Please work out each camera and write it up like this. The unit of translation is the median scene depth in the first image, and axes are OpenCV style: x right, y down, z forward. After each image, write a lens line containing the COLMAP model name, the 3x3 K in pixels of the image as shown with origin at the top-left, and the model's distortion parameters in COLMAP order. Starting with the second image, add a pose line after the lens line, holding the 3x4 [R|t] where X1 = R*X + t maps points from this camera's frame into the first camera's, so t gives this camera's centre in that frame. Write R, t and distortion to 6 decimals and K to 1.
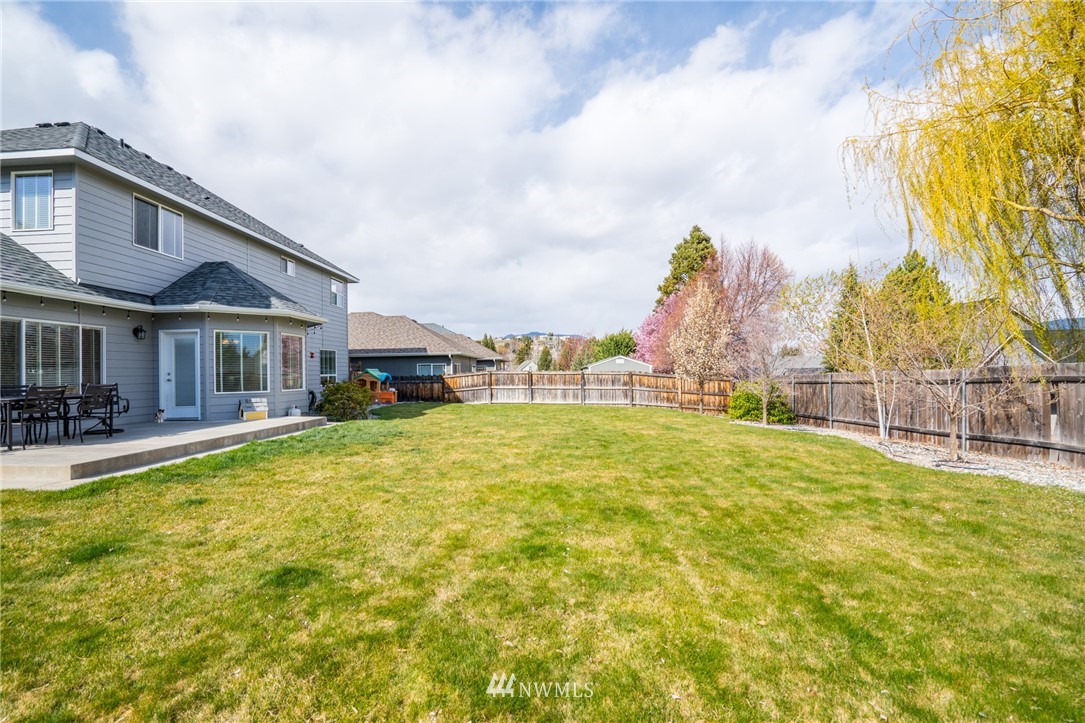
lens RADIAL K [[494.4, 0, 538.1], [0, 494.4, 366.7], [0, 0, 1]] dist [-0.059547, 0.021533]
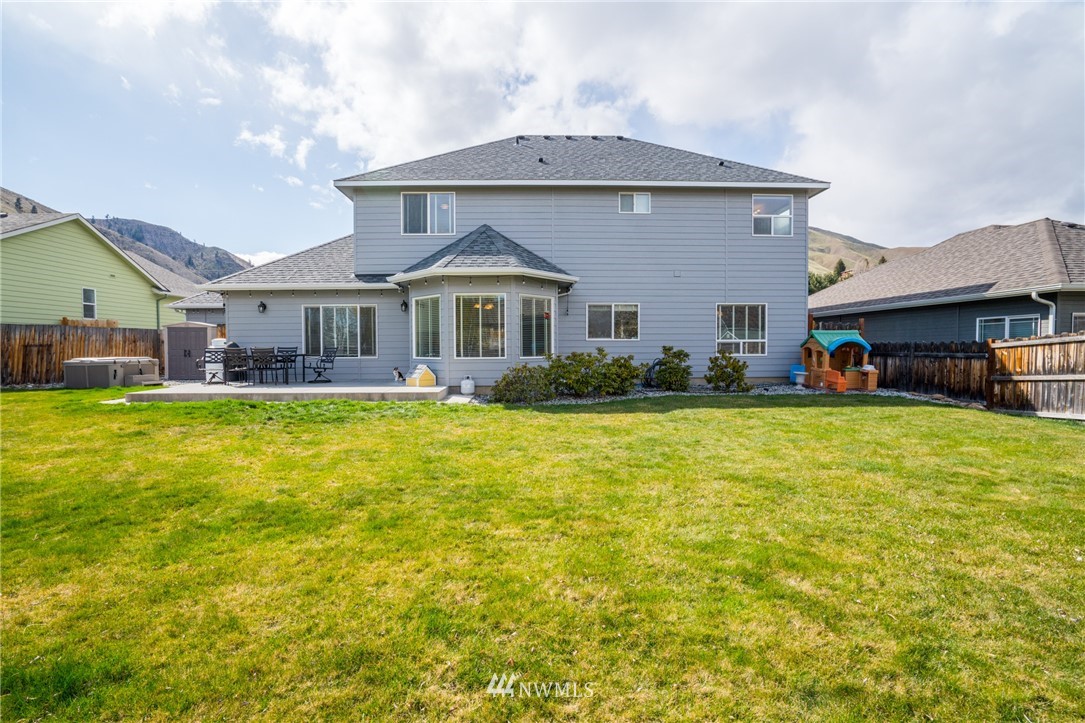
lens RADIAL K [[494.4, 0, 538.1], [0, 494.4, 366.7], [0, 0, 1]] dist [-0.059547, 0.021533]
pose [[0.067405, 0.057750, -0.996053, 0.434784], [0.017592, 0.998099, 0.059059, 0.015159], [0.997571, -0.021503, 0.066261, 1.197290]]
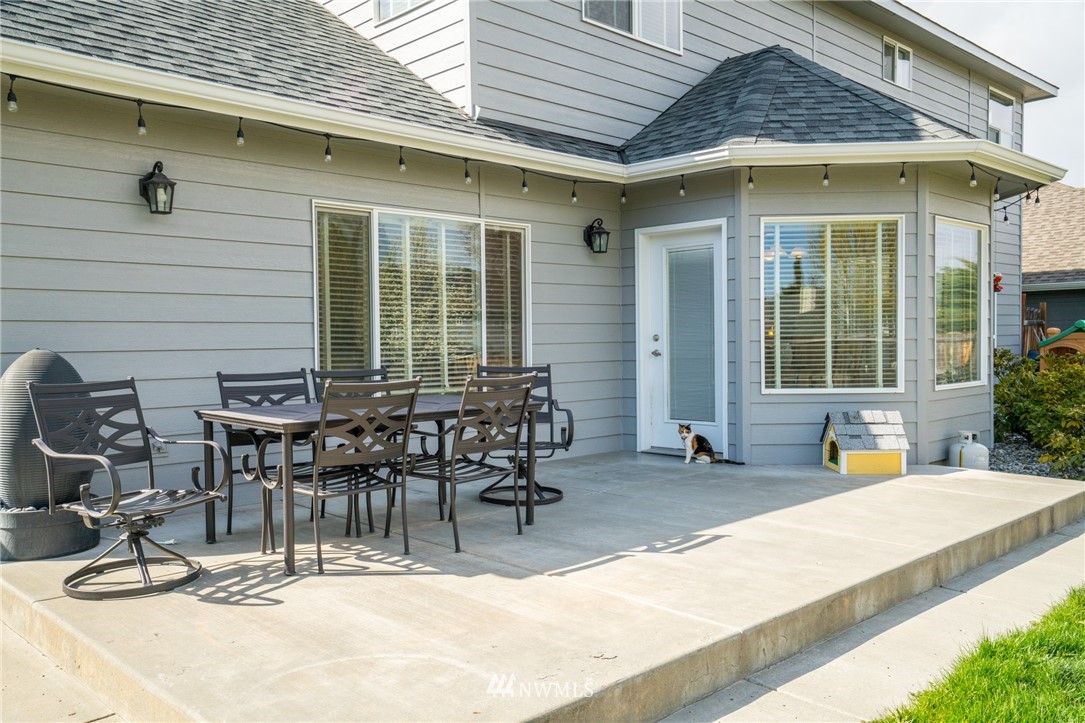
lens RADIAL K [[888.1, 0, 542.5], [0, 888.1, 361.5], [0, 0, 1]] dist [0.043564, -0.000014]
pose [[0.725806, 0.026719, -0.687380, -0.325003], [0.008234, 0.998836, 0.047520, -0.001250], [0.687850, -0.040150, 0.724742, 0.394414]]
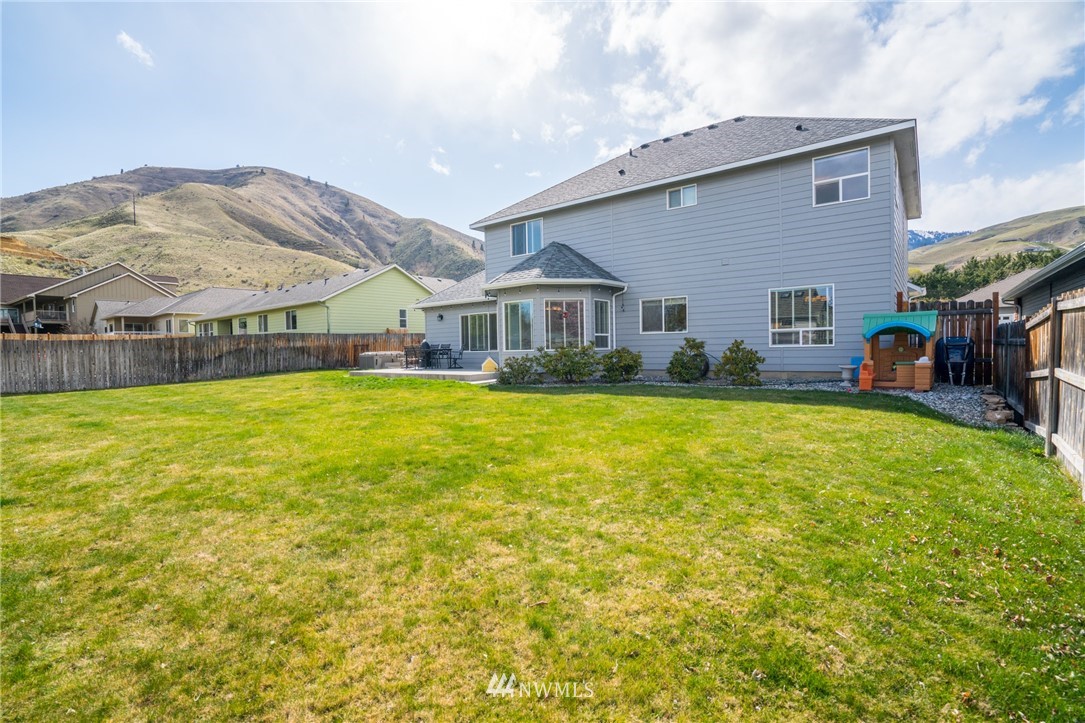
lens RADIAL K [[537.8, 0, 520.5], [0, 537.8, 361.9], [0, 0, 1]] dist [-0.019187, 0.000031]
pose [[-0.621265, 0.039609, -0.782598, 0.539217], [0.034727, 0.999132, 0.023000, 0.054308], [0.782830, -0.012888, -0.622102, 2.039714]]
